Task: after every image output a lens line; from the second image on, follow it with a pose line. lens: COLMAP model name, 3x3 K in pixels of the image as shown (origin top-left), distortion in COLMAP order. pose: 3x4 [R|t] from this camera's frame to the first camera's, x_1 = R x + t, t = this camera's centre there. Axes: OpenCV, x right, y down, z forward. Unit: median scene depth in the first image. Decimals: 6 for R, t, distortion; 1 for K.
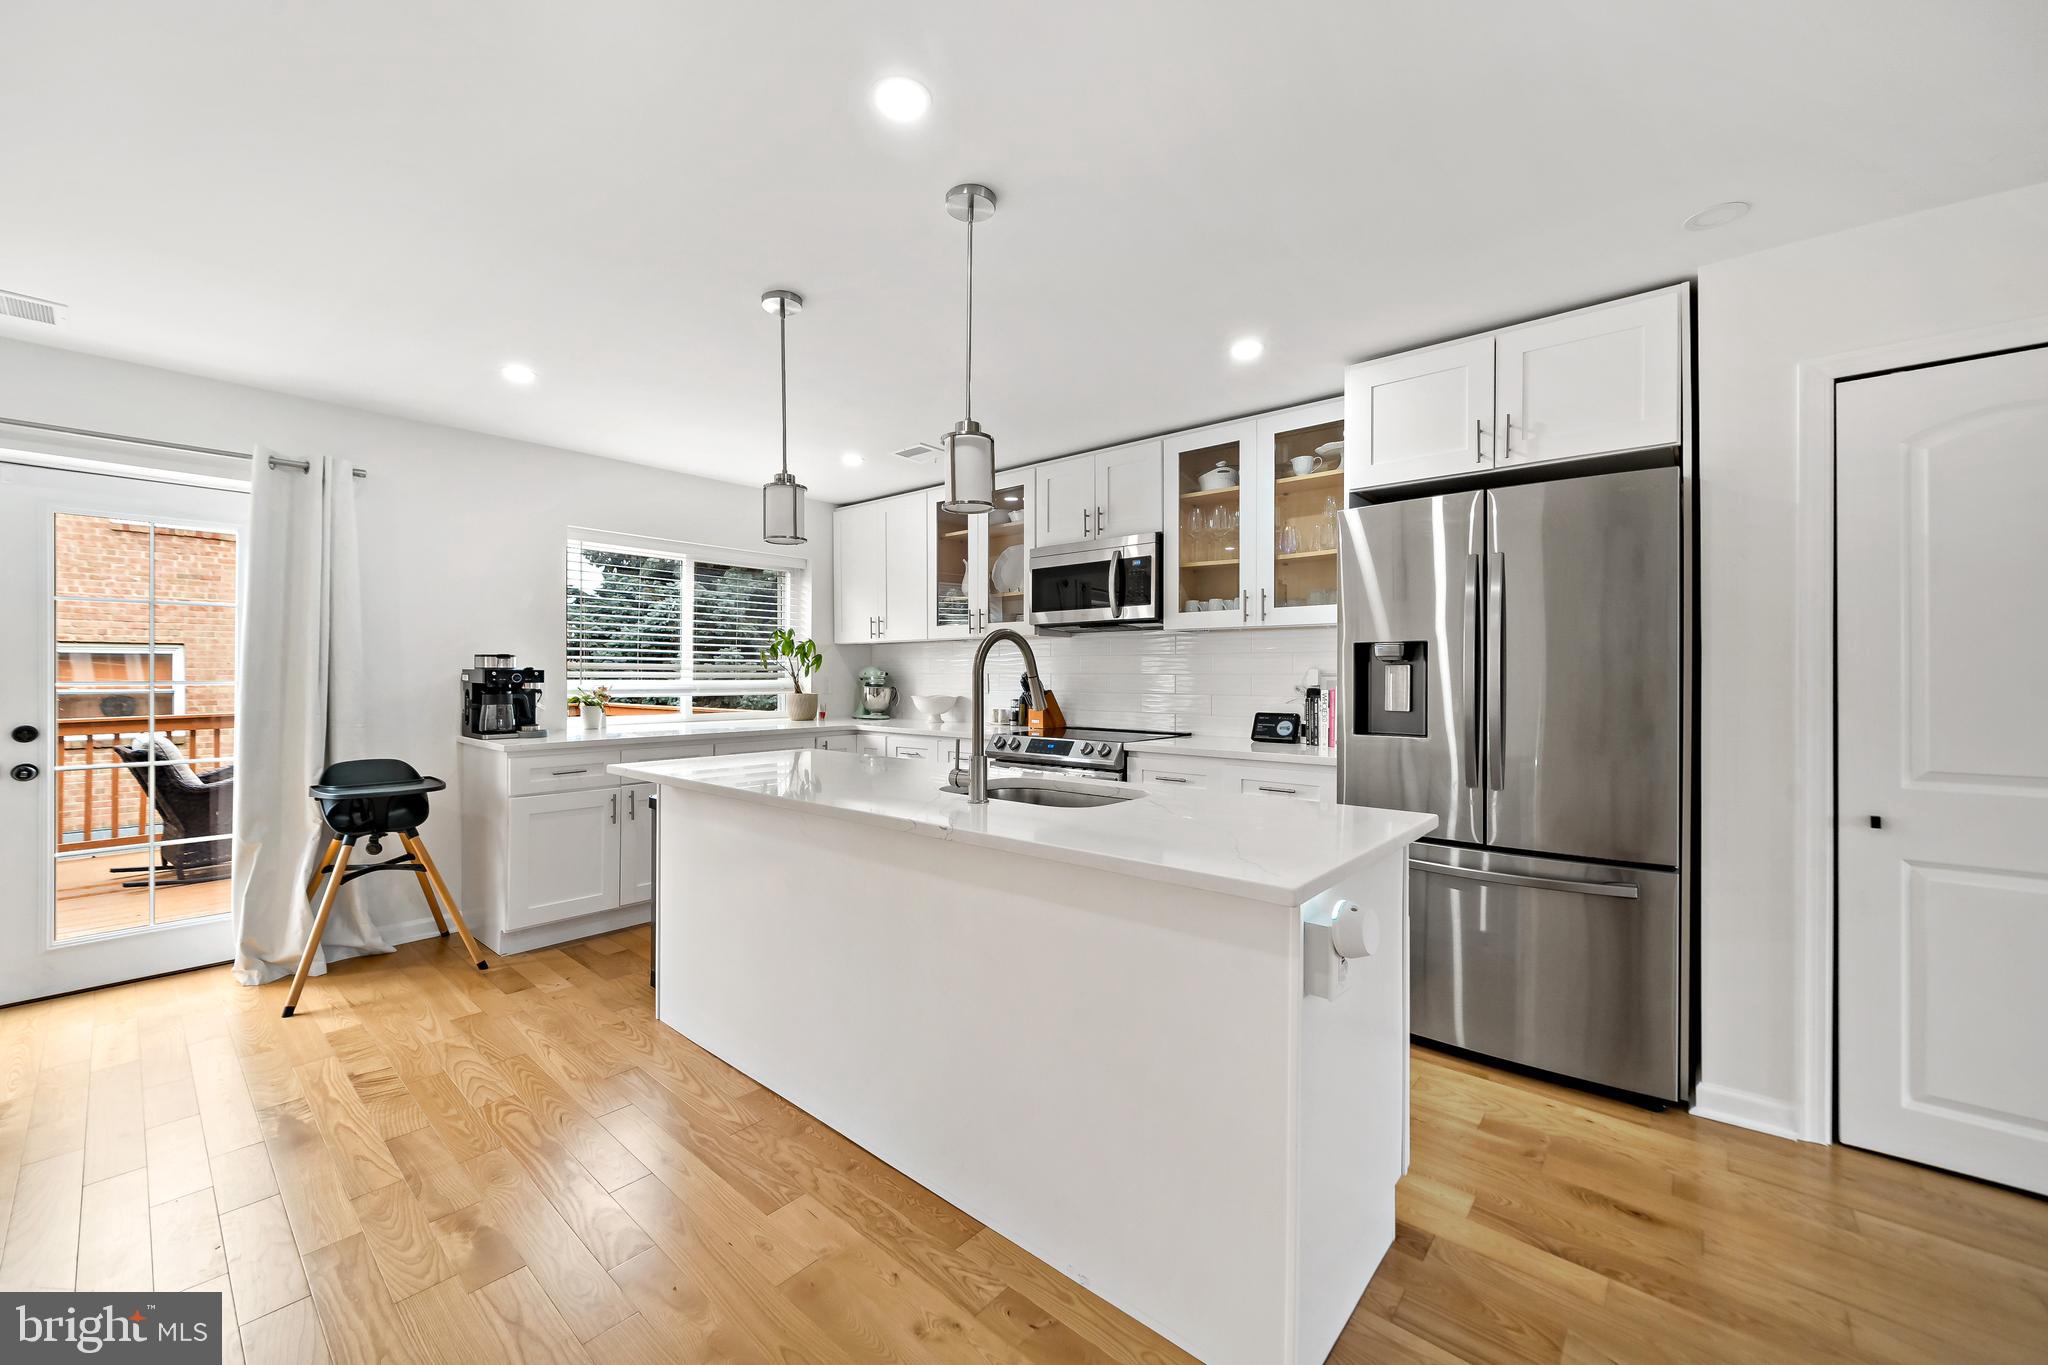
lens RADIAL K [[792.8, 0, 1011.2], [0, 792.8, 678.6], [0, 0, 1]] dist [-0.000075, 0.000107]
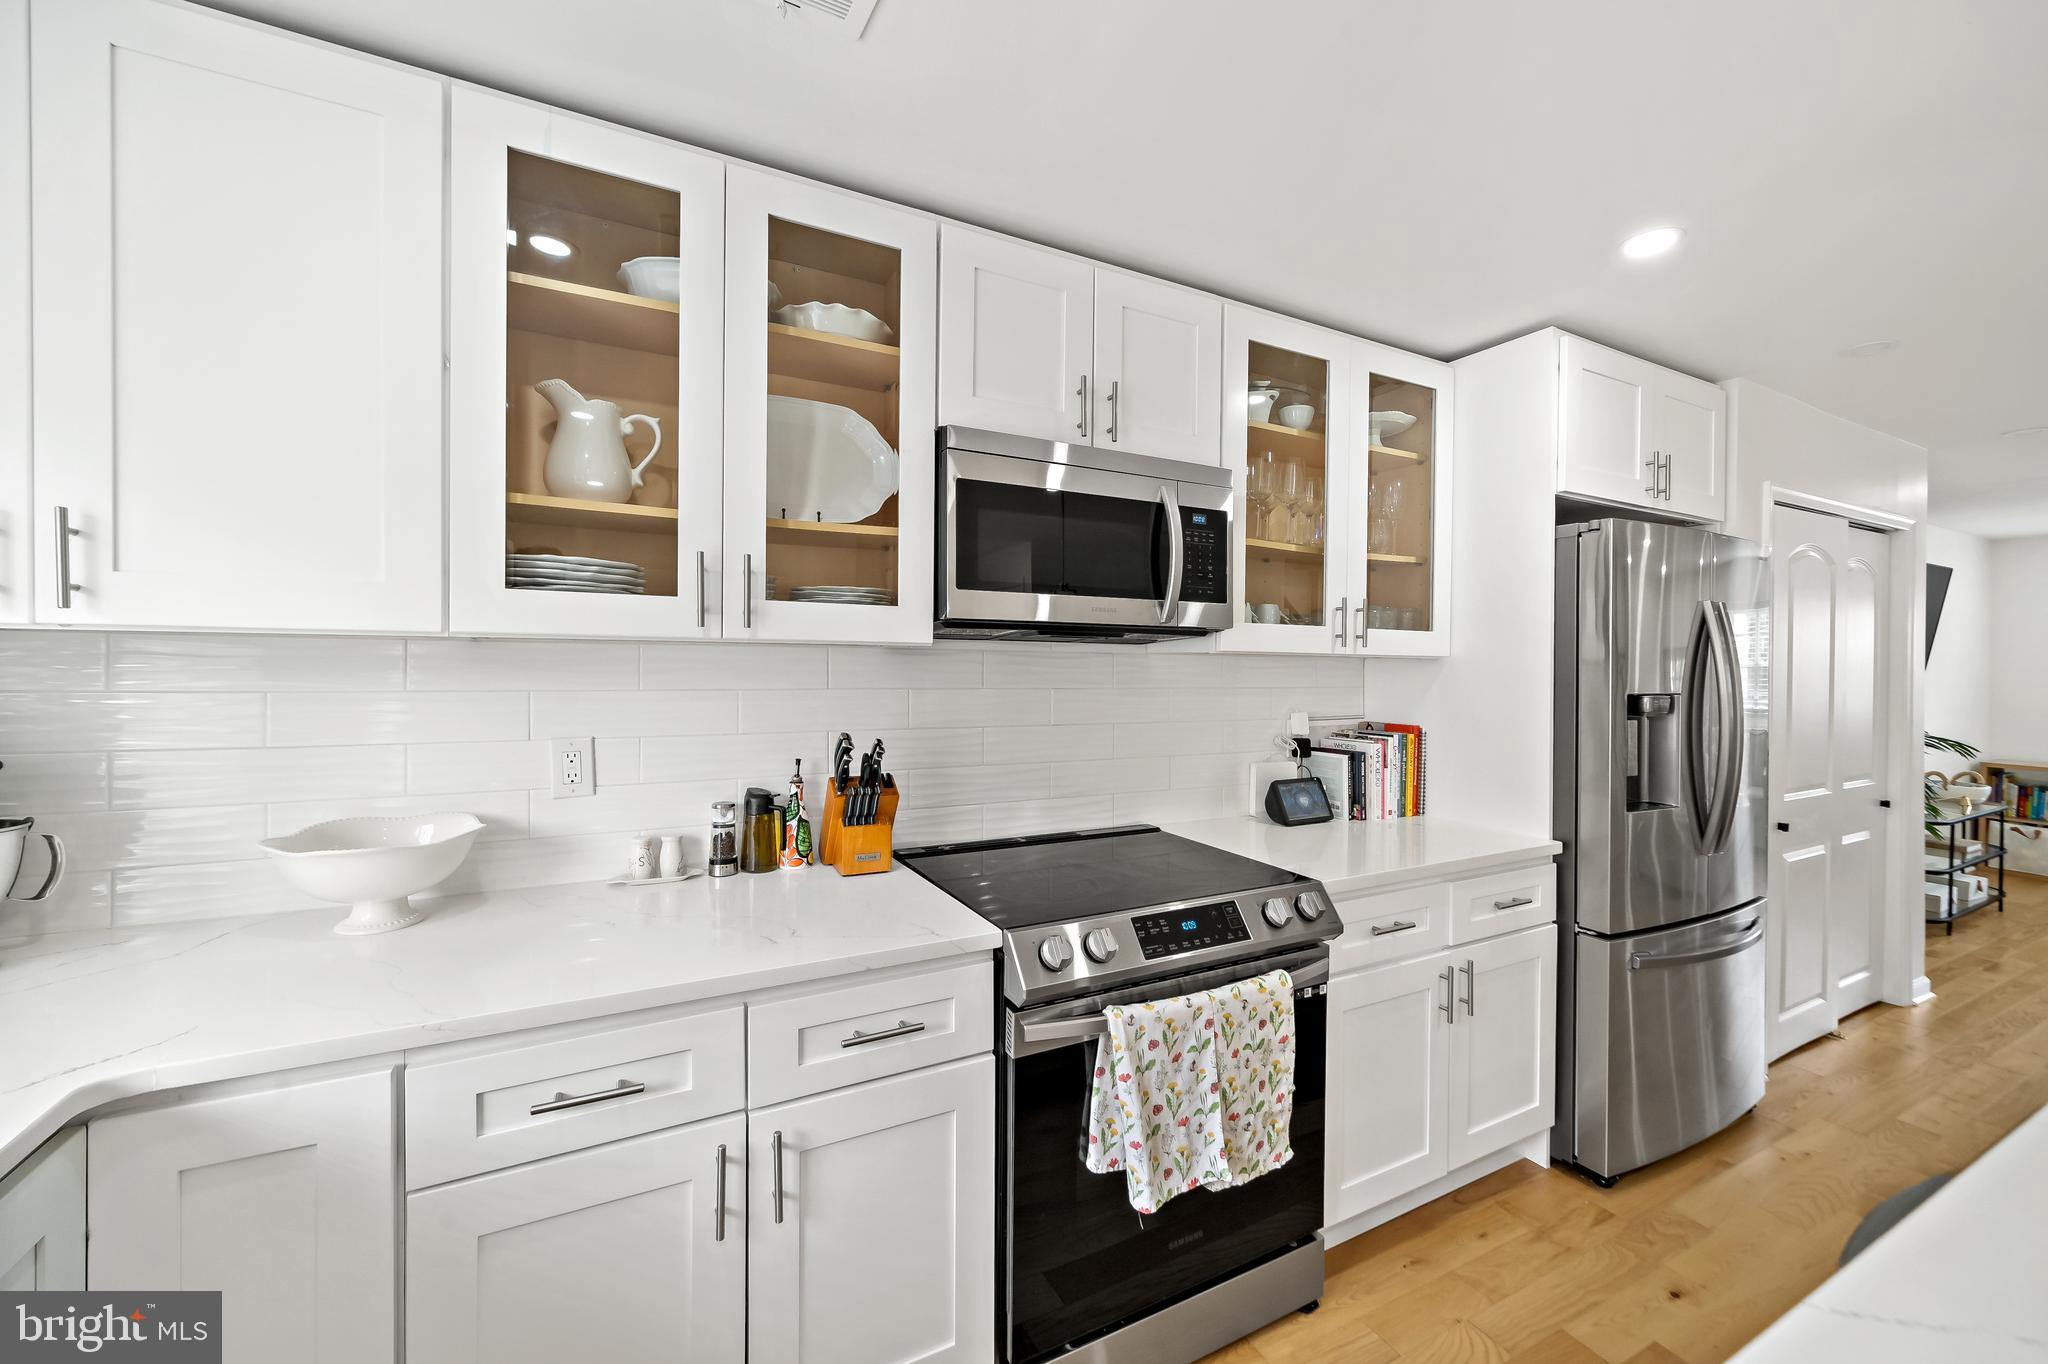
lens RADIAL K [[783.2, 0, 1028.3], [0, 783.2, 676.3], [0, 0, 1]] dist [-0.001686, -0.000313]
pose [[0.369020, -0.007211, 0.929393, -0.367967], [-0.006631, 0.999924, 0.010391, -0.050370], [-0.929398, -0.009998, 0.368945, 0.945454]]
